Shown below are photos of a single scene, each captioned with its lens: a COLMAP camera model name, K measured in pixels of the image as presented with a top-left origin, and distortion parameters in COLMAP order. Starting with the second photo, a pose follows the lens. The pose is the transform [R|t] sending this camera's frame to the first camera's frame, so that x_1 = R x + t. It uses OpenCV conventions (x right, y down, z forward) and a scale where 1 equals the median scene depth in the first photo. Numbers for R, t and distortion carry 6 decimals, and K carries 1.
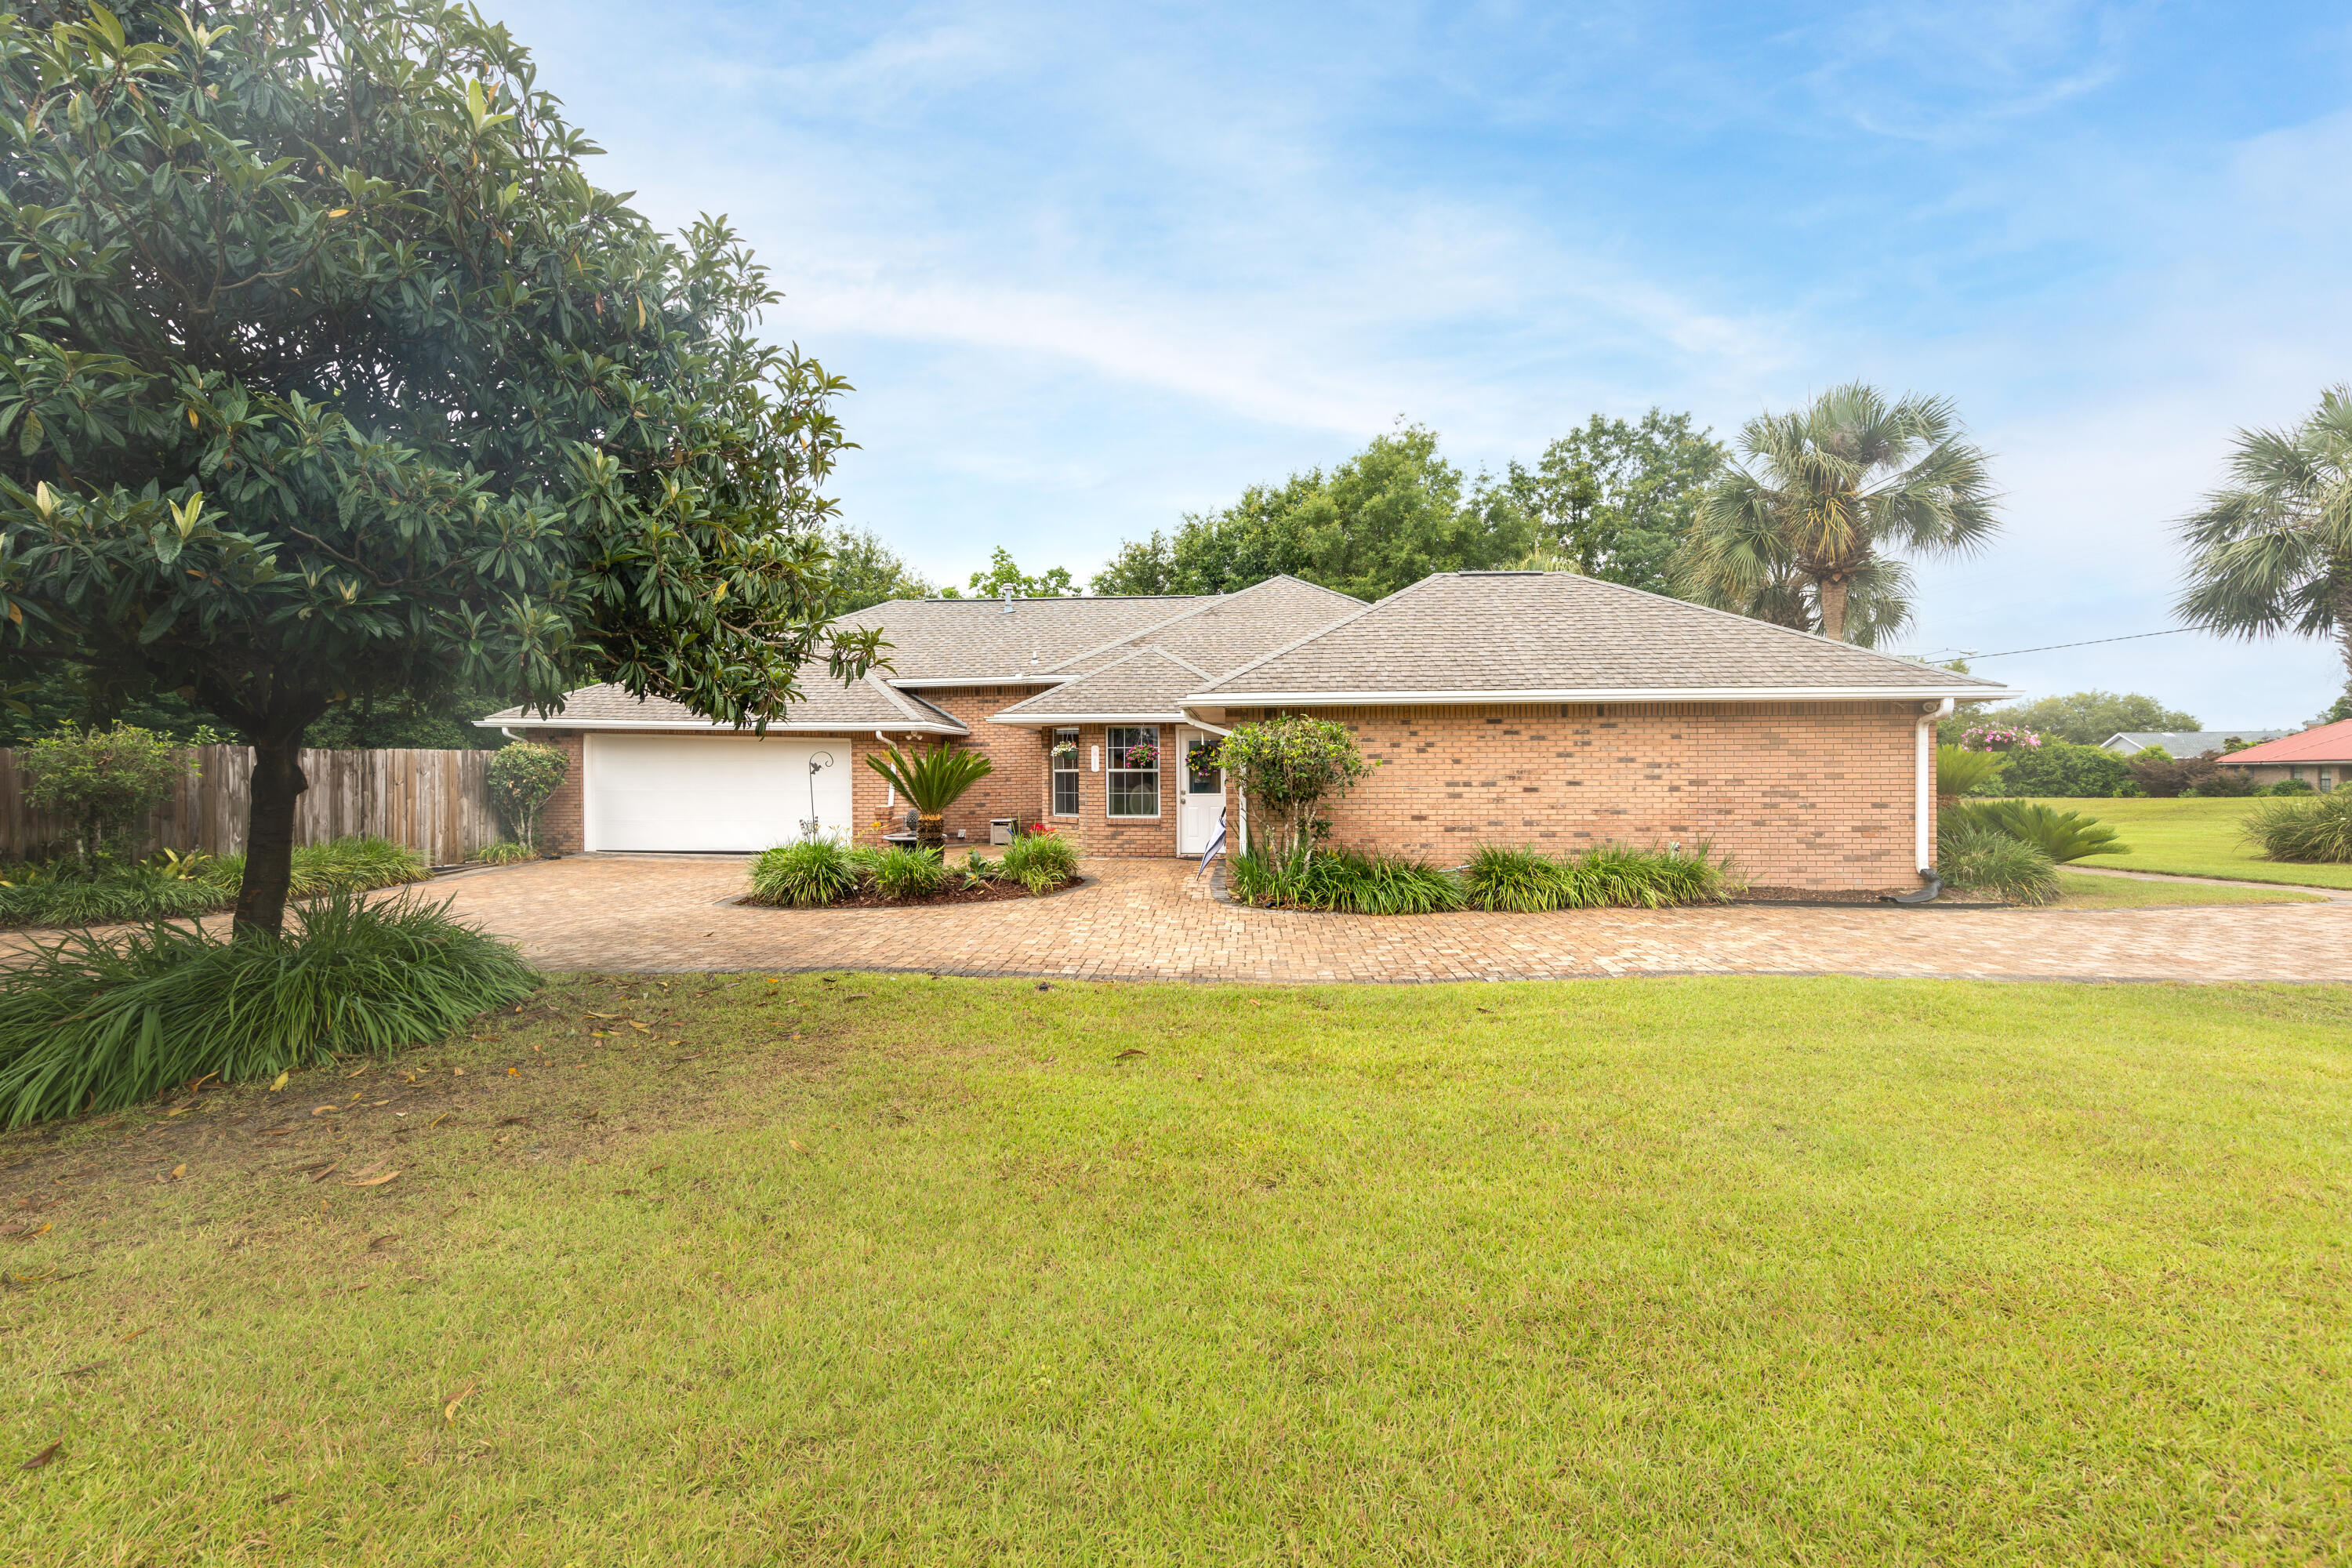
lens RADIAL K [[936.1, 0, 1183.9], [0, 936.1, 781.2], [0, 0, 1]] dist [0.002473, 0.000164]
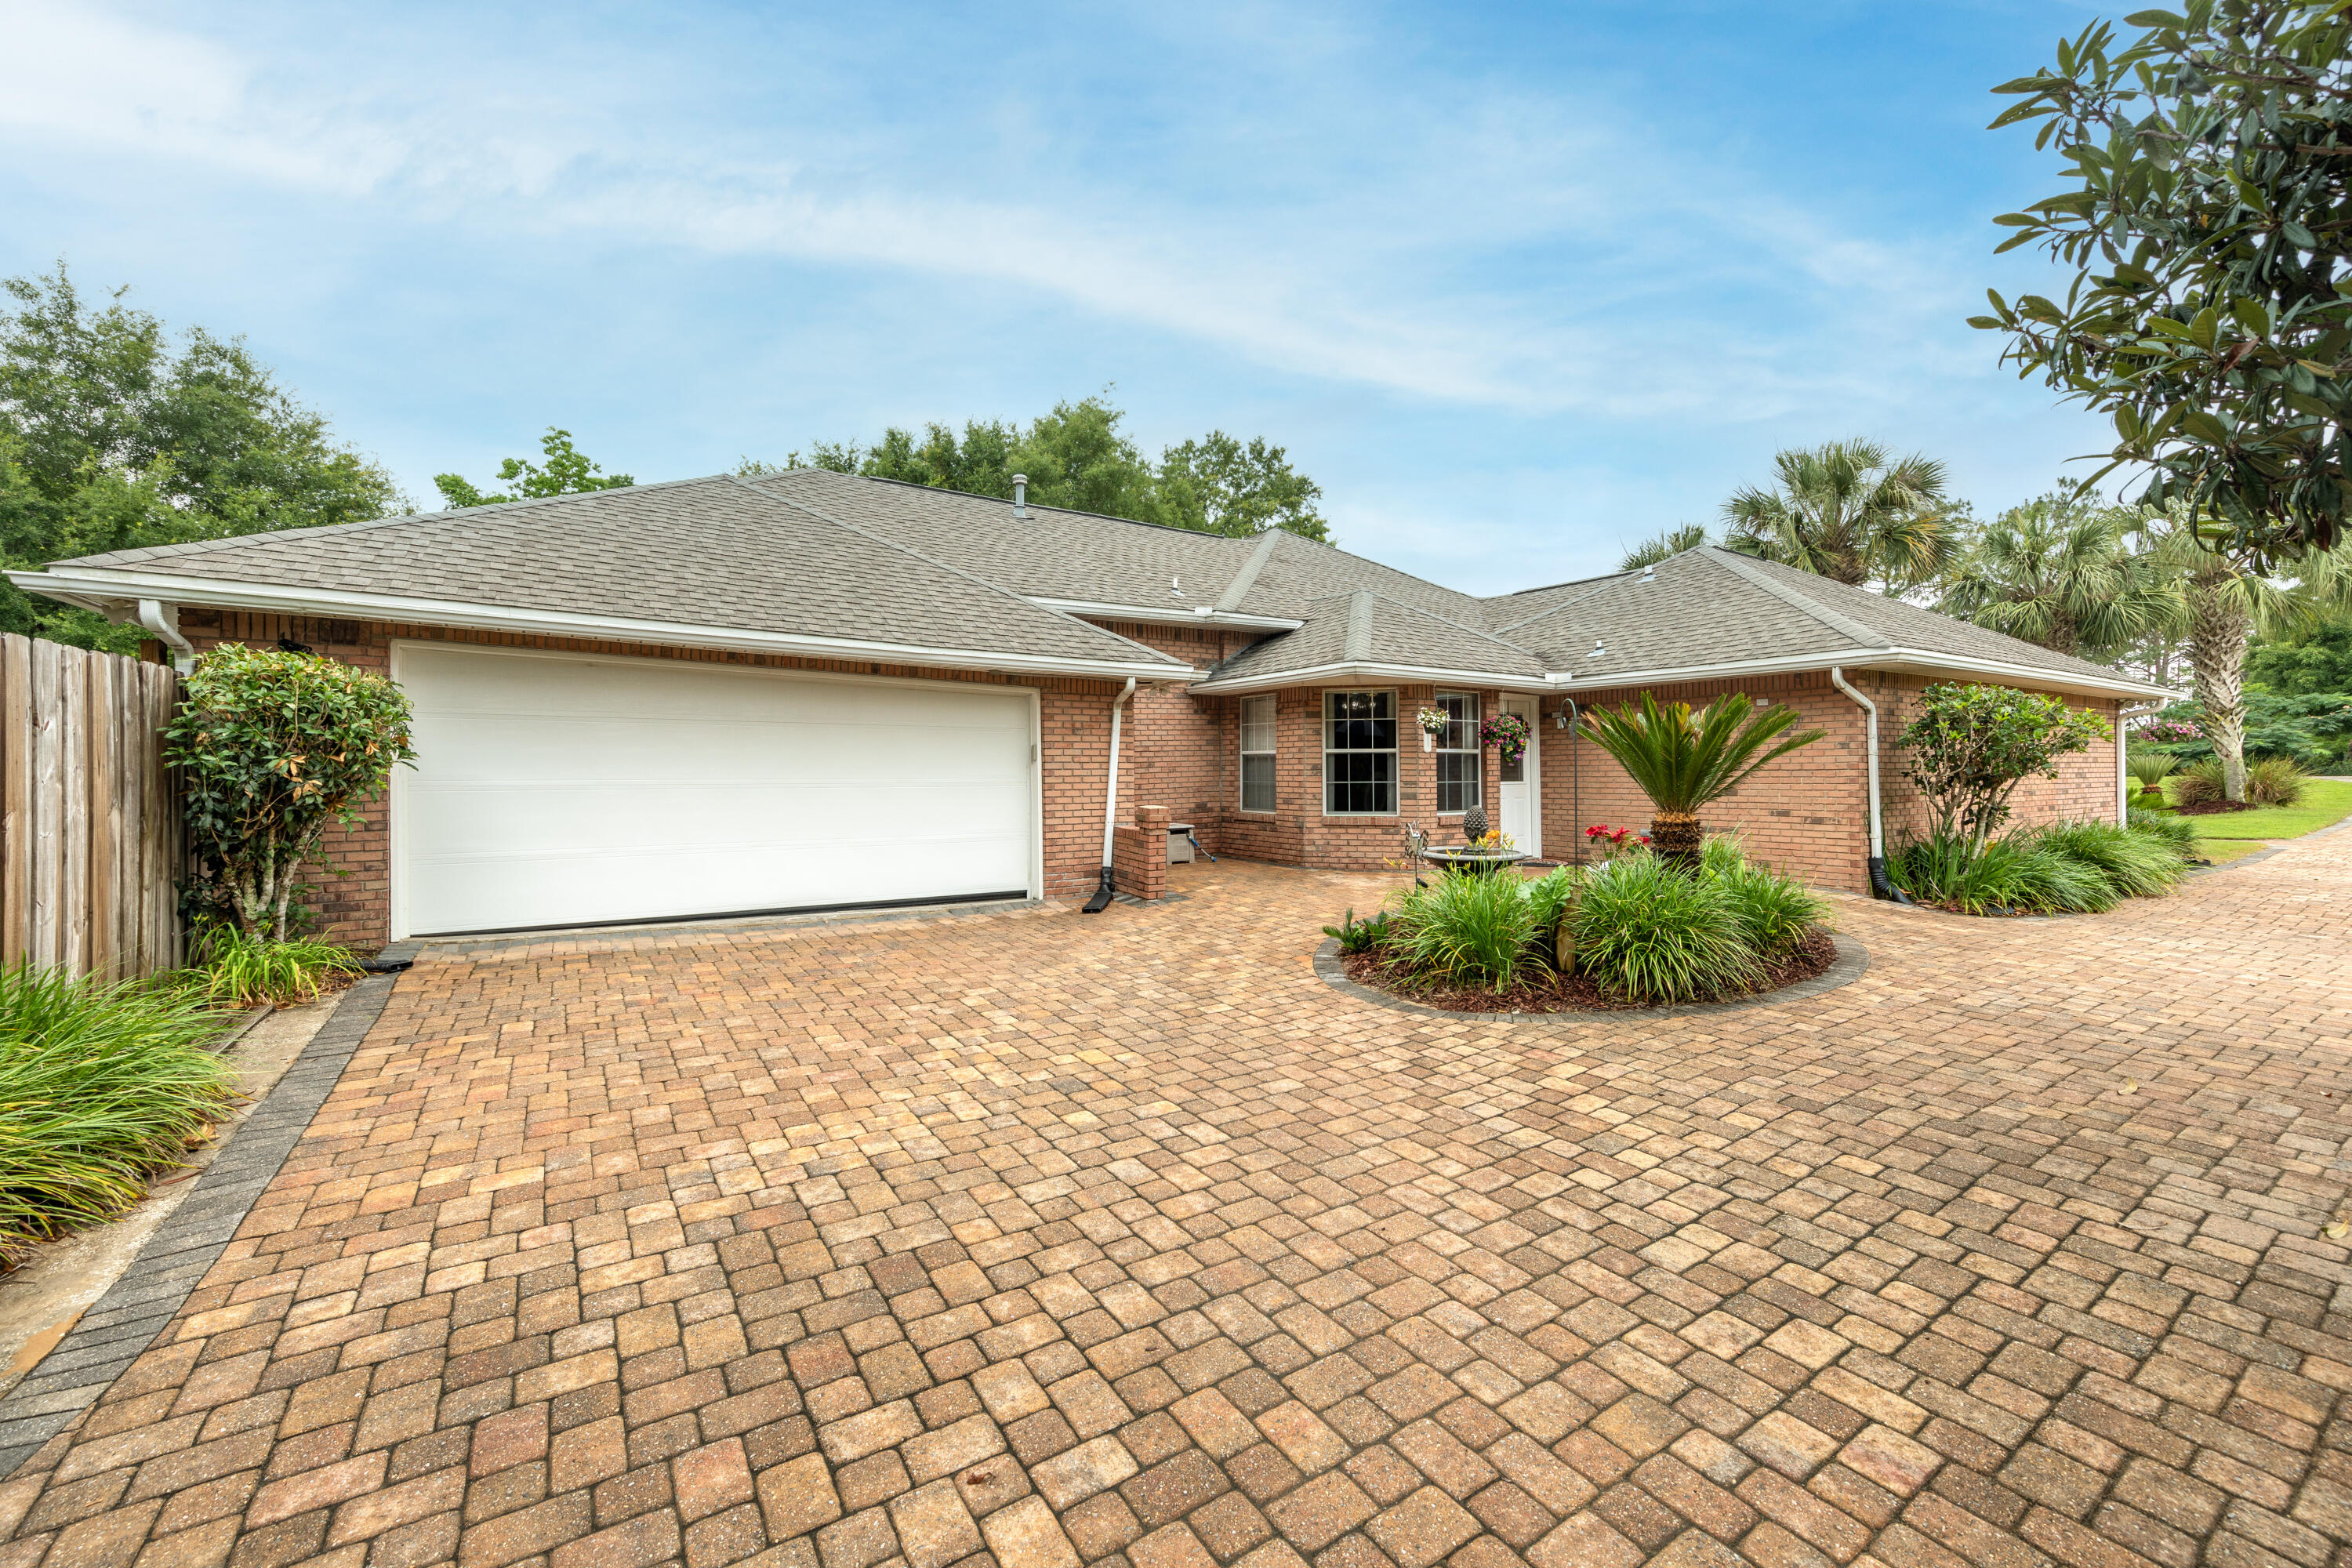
lens RADIAL K [[936.1, 0, 1177.1], [0, 936.1, 782.3], [0, 0, 1]] dist [0.002473, 0.000164]
pose [[0.783254, -0.007497, 0.621657, -0.645800], [0.007873, 0.999967, 0.002140, 0.009740], [-0.621652, 0.003218, 0.783287, 0.495238]]
